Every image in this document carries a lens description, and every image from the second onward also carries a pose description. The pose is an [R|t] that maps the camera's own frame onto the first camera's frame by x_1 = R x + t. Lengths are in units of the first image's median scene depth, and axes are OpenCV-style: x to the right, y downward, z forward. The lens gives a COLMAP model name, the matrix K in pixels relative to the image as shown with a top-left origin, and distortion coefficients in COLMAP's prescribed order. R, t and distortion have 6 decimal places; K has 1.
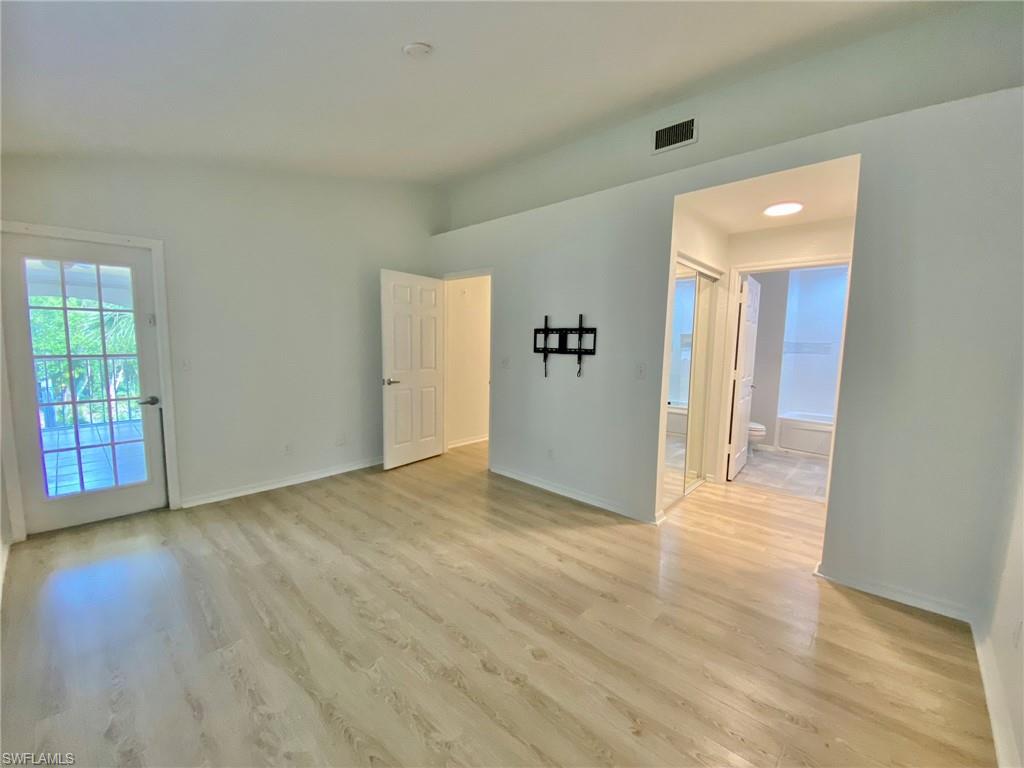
lens RADIAL K [[418.9, 0, 508.3], [0, 418.9, 385.4], [0, 0, 1]] dist [-0.009790, -0.000269]
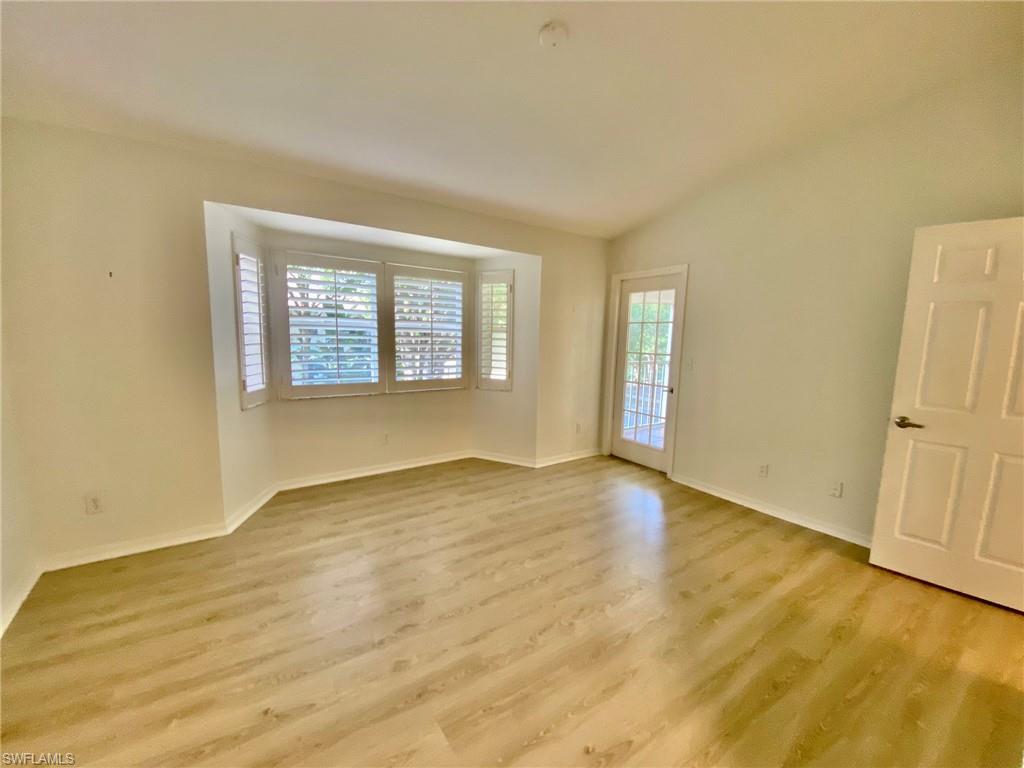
lens RADIAL K [[414.0, 0, 510.4], [0, 414.0, 386.0], [0, 0, 1]] dist [0.046686, -0.031280]
pose [[-0.212580, 0.105669, -0.971413, 0.638684], [-0.129608, 0.982303, 0.135216, -0.107795], [0.968510, 0.154647, -0.195123, 0.955216]]
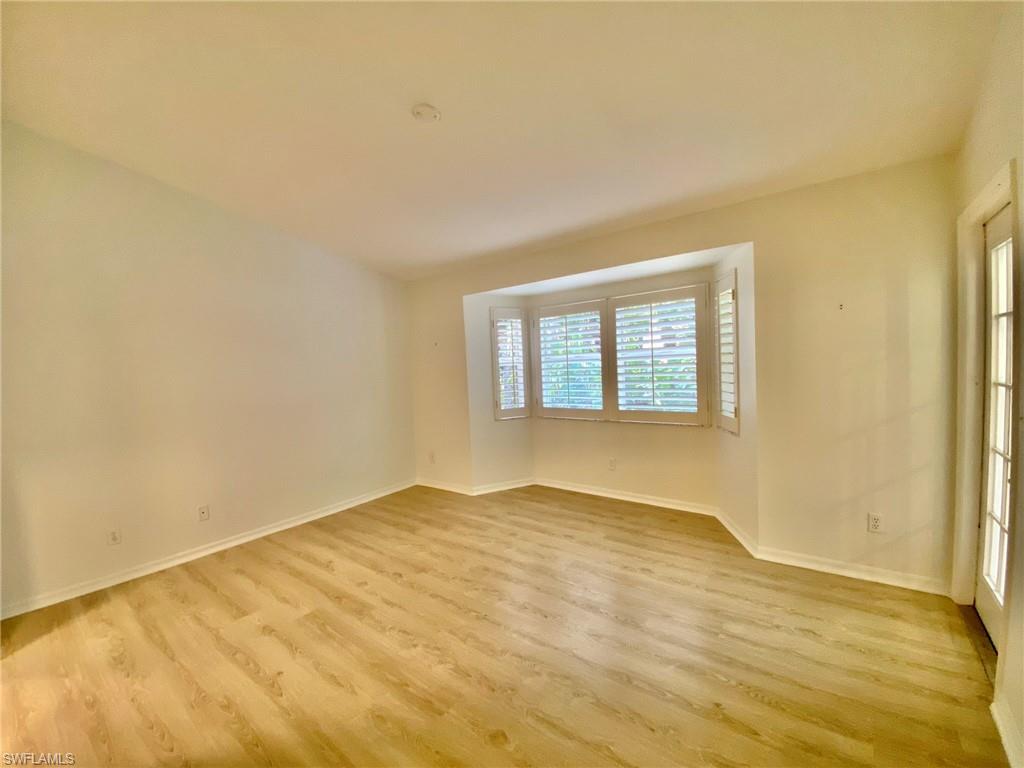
lens RADIAL K [[414.0, 0, 510.4], [0, 414.0, 386.0], [0, 0, 1]] dist [0.046686, -0.031280]
pose [[-0.994368, 0.035795, -0.099750, -0.237822], [0.019592, 0.987098, 0.158914, -0.212162], [0.104151, 0.156065, -0.982240, 1.746219]]
